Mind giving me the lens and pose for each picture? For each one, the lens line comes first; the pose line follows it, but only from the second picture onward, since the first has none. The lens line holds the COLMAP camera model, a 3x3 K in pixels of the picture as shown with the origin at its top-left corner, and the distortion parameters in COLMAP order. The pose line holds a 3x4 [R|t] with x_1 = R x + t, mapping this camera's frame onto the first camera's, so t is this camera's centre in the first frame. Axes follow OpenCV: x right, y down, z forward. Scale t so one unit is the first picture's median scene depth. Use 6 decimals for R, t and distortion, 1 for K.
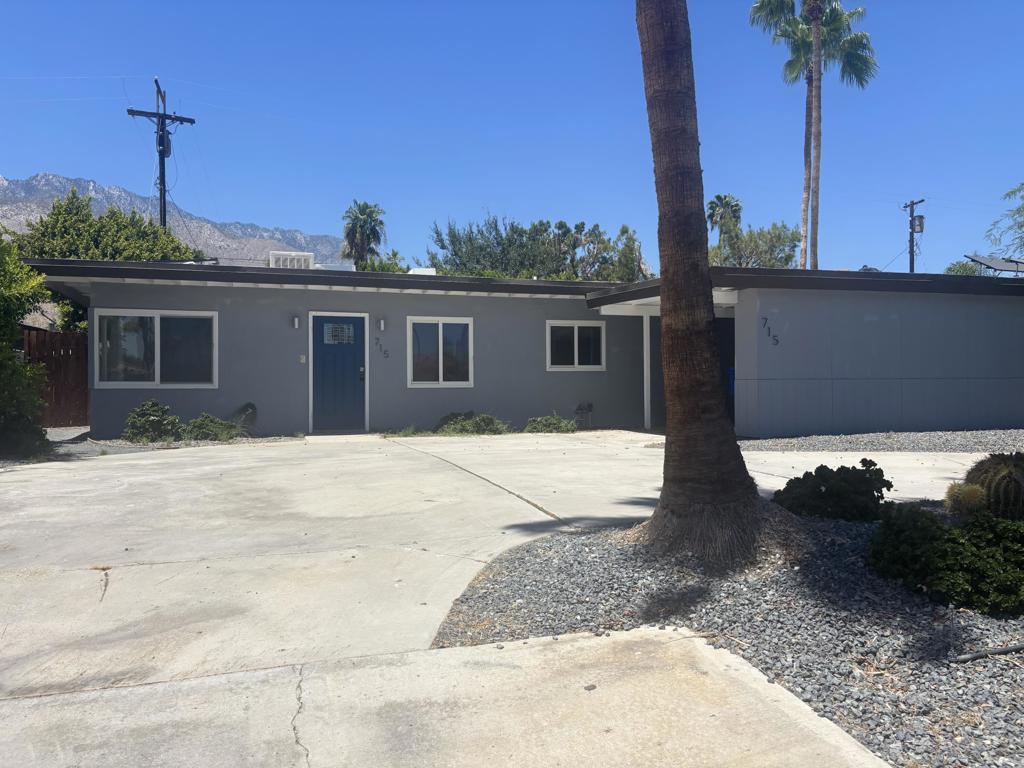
lens RADIAL K [[779.9, 0, 508.9], [0, 779.9, 384.0], [0, 0, 1]] dist [0.044090, -0.018700]
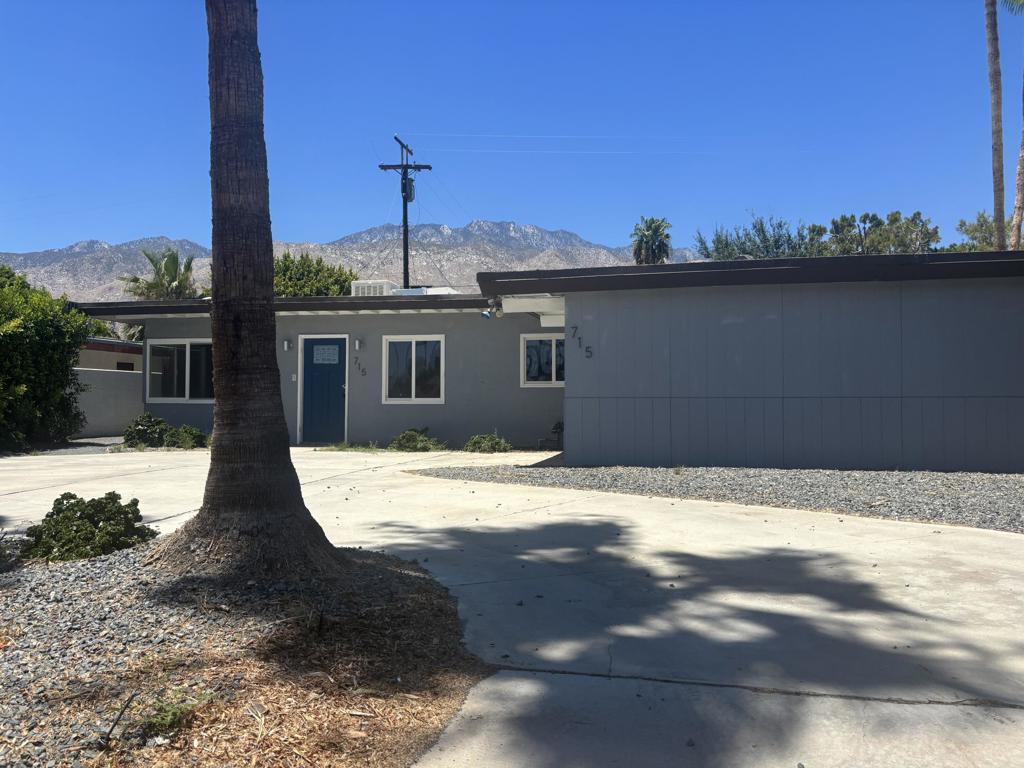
lens RADIAL K [[779.9, 0, 512.3], [0, 779.9, 387.0], [0, 0, 1]] dist [0.044090, -0.018700]
pose [[0.875217, -0.003641, -0.483717, 0.515905], [-0.004085, 0.999880, -0.014917, -0.003081], [0.483713, 0.015031, 0.875097, 0.165658]]
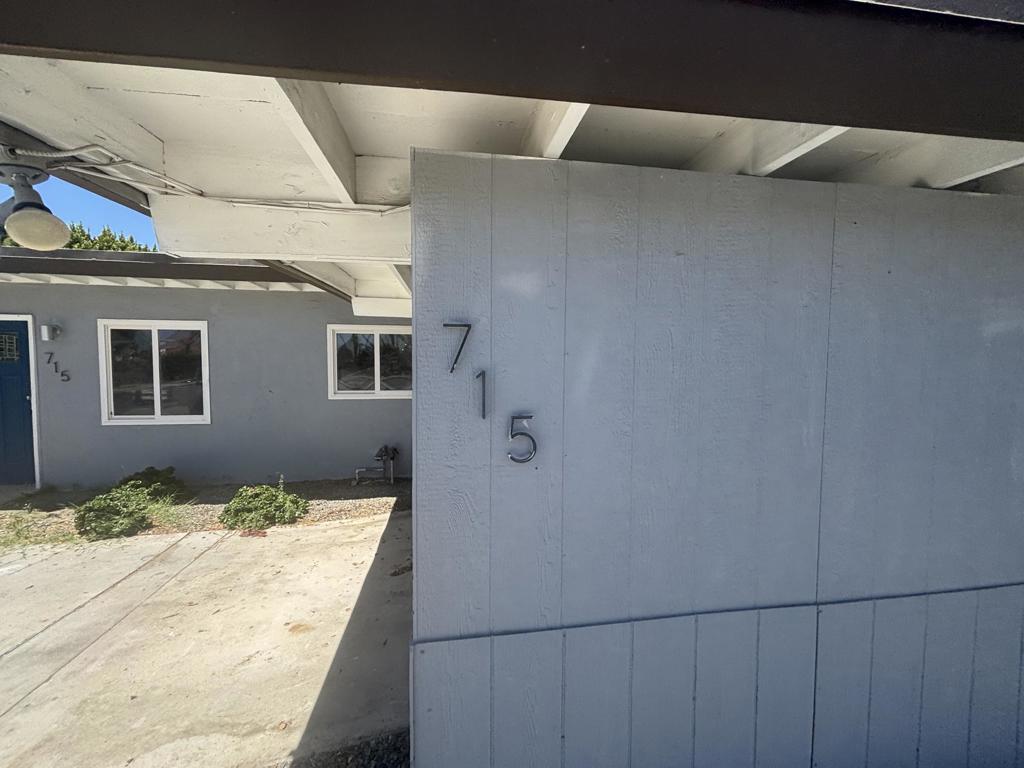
lens RADIAL K [[417.9, 0, 509.7], [0, 417.9, 381.6], [0, 0, 1]] dist [-0.000951, 0.000635]
pose [[0.988215, 0.019273, -0.151855, 0.269237], [-0.010587, 0.998272, 0.057803, -0.056730], [0.152707, -0.055514, 0.986711, 0.681367]]
